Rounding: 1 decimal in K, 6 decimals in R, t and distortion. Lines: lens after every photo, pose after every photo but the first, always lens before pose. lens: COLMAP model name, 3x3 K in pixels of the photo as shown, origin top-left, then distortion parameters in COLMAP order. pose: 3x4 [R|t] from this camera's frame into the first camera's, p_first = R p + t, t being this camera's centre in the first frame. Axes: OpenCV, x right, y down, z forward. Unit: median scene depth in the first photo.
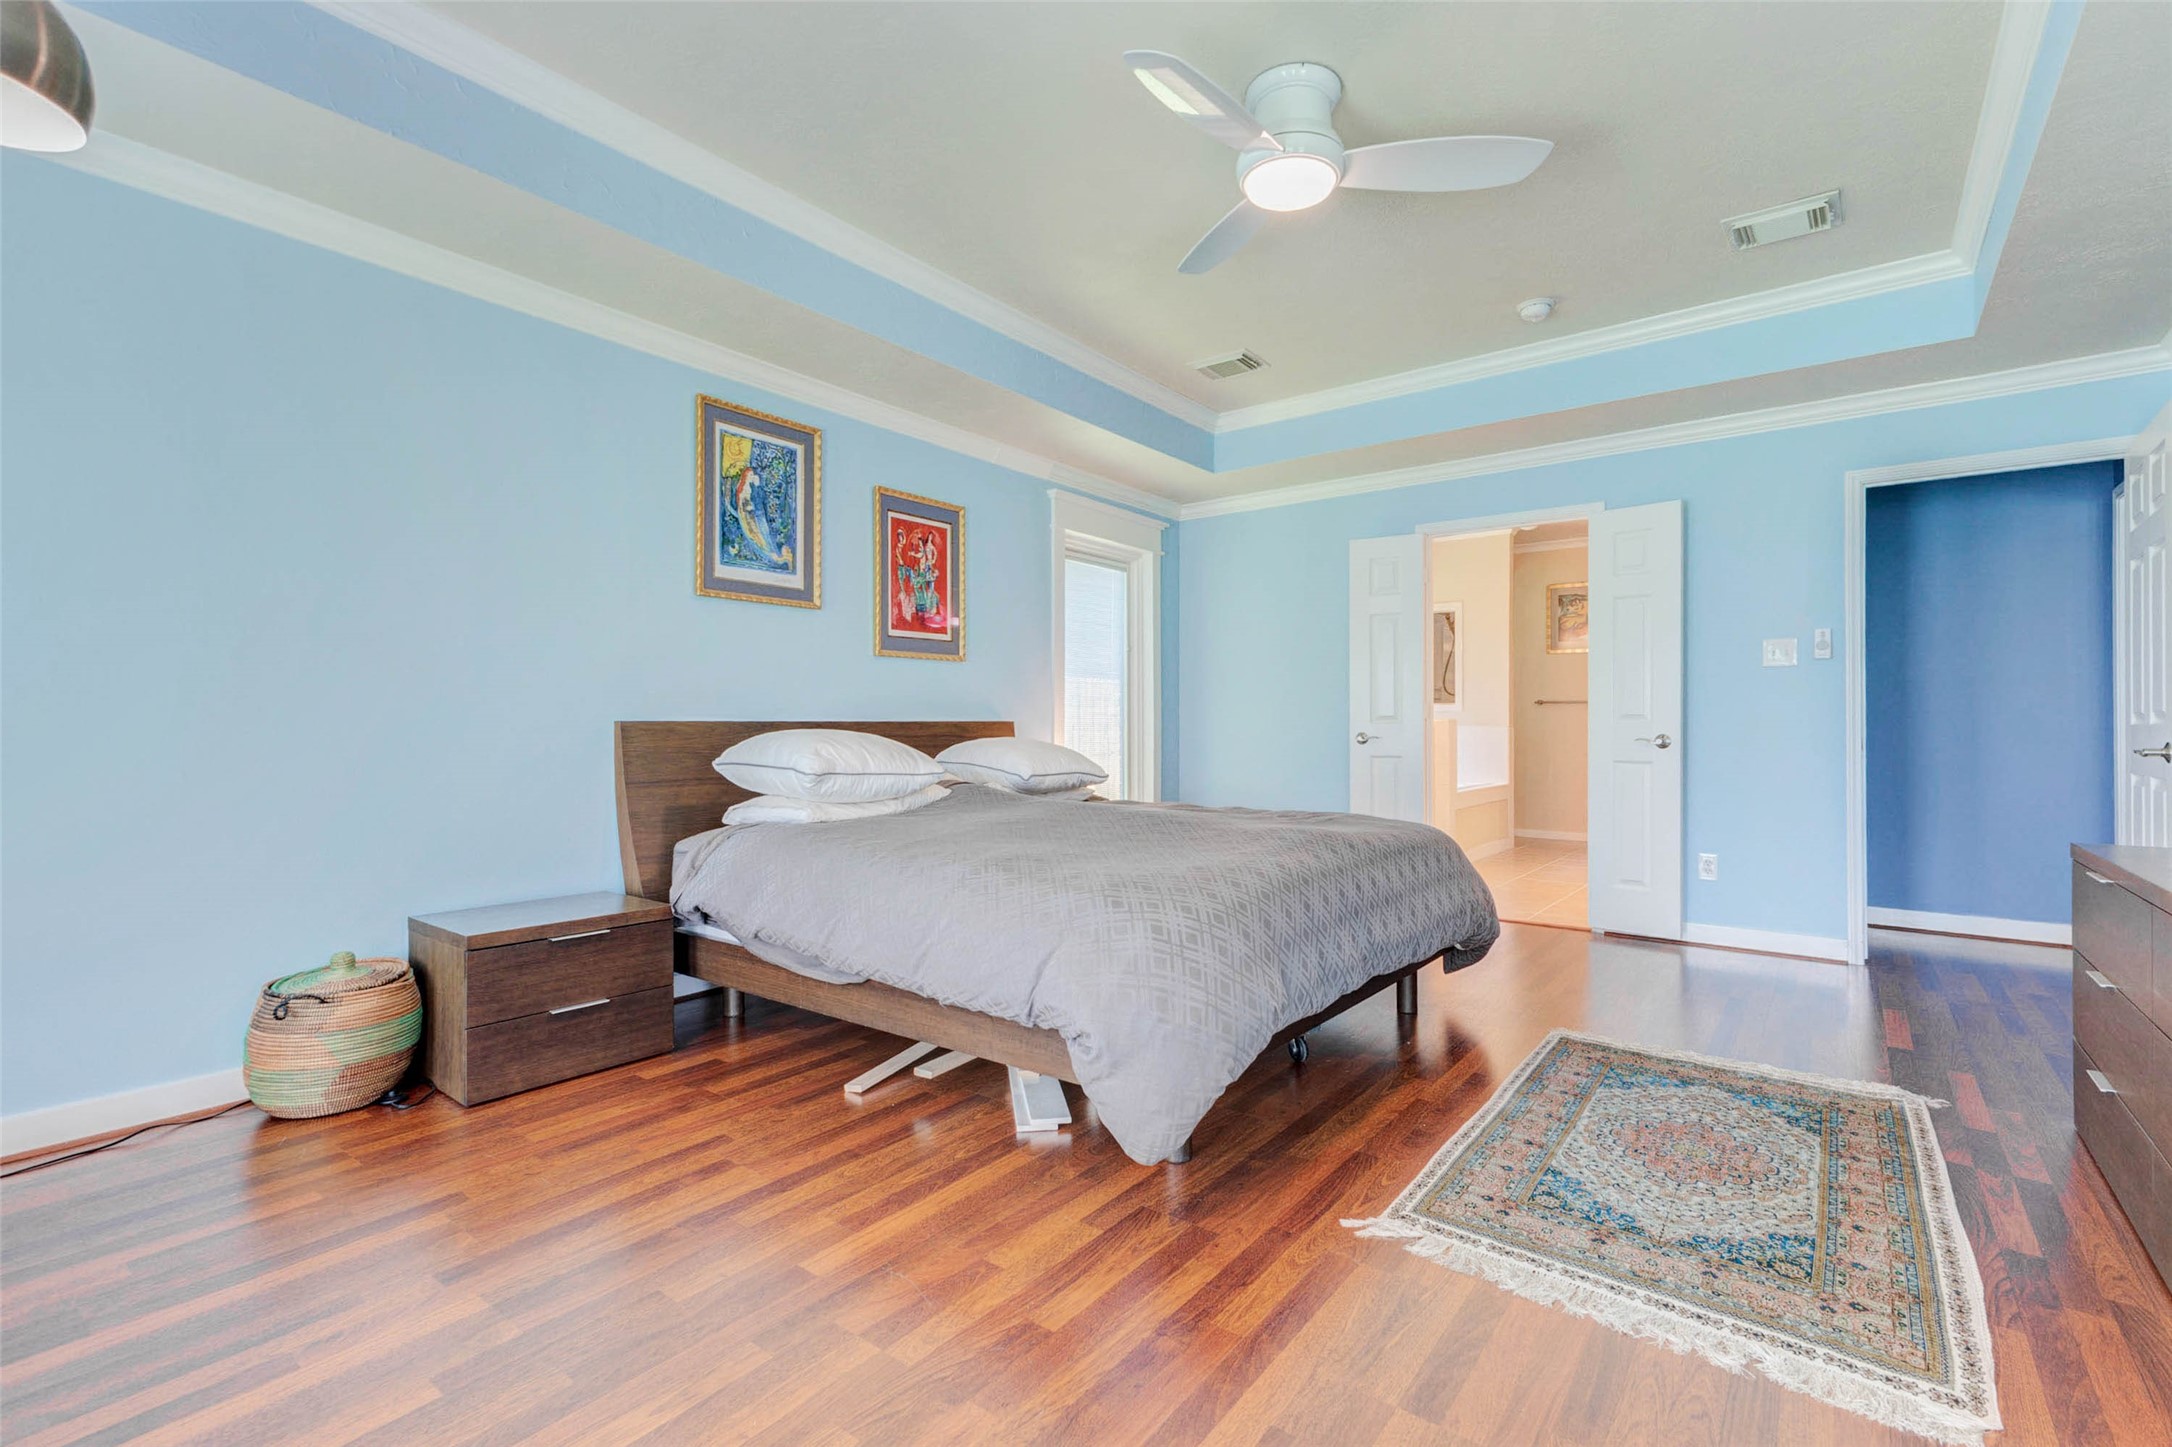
lens RADIAL K [[927.7, 0, 1150.5], [0, 927.7, 724.5], [0, 0, 1]] dist [0.001695, 0.000087]
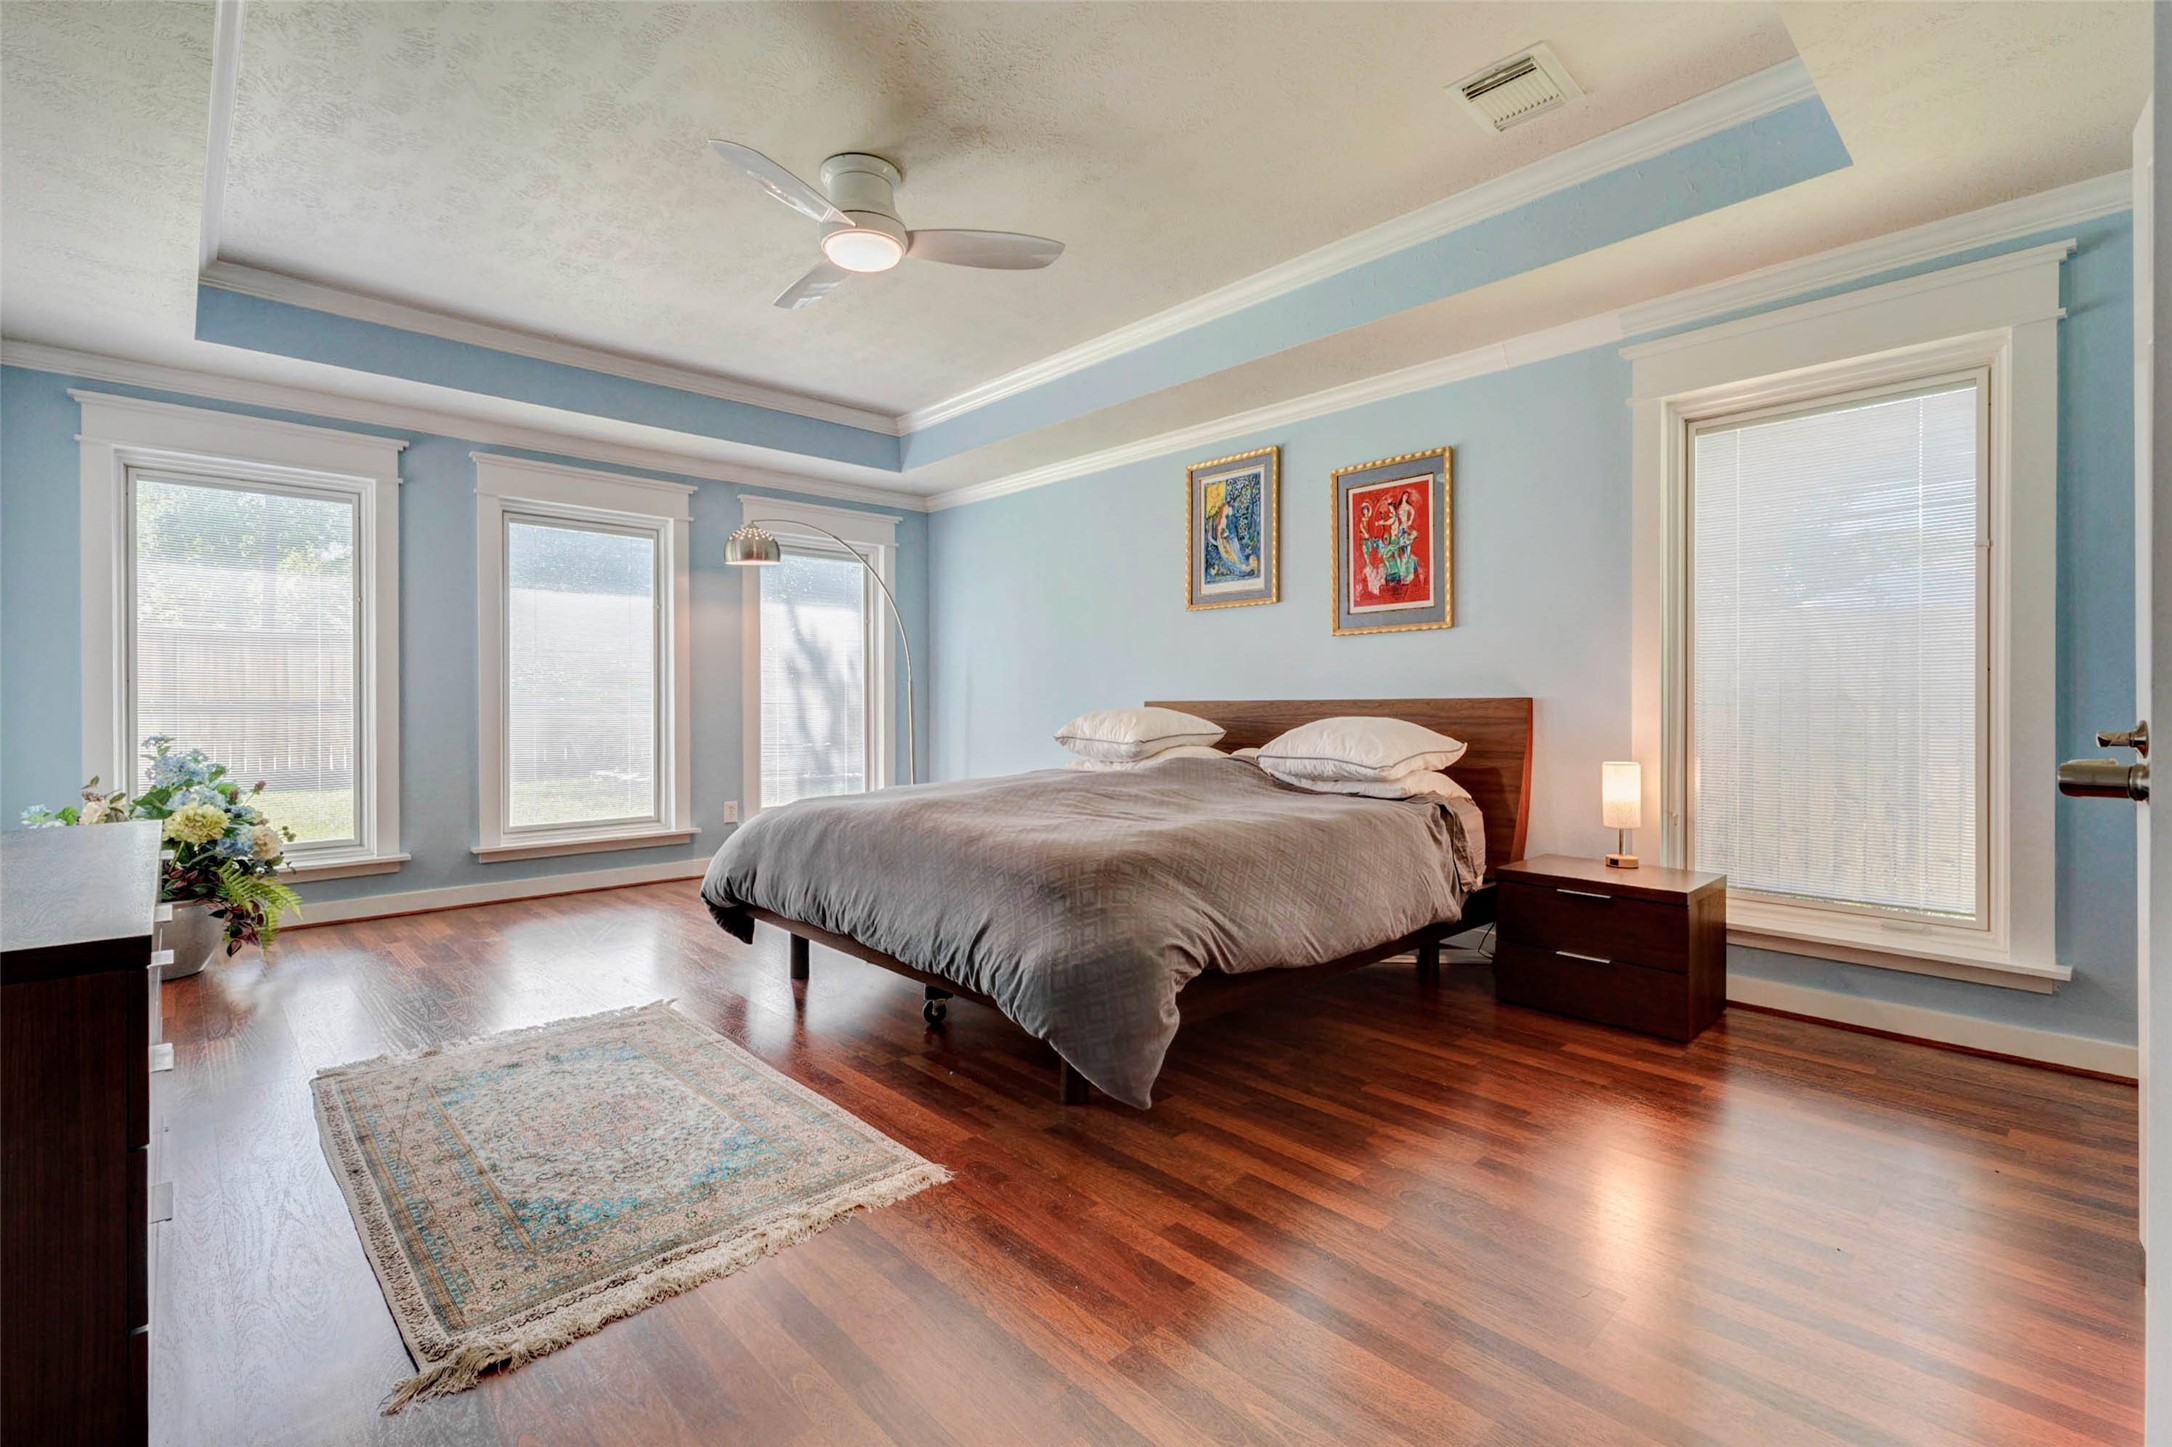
lens RADIAL K [[952.3, 0, 1081.1], [0, 952.3, 719.8], [0, 0, 1]] dist [0.008227, -0.000013]
pose [[-0.162120, 0.017937, -0.986608, 0.870738], [0.007040, 0.999830, 0.017021, -0.000429], [0.986746, -0.004187, -0.162219, 0.972731]]
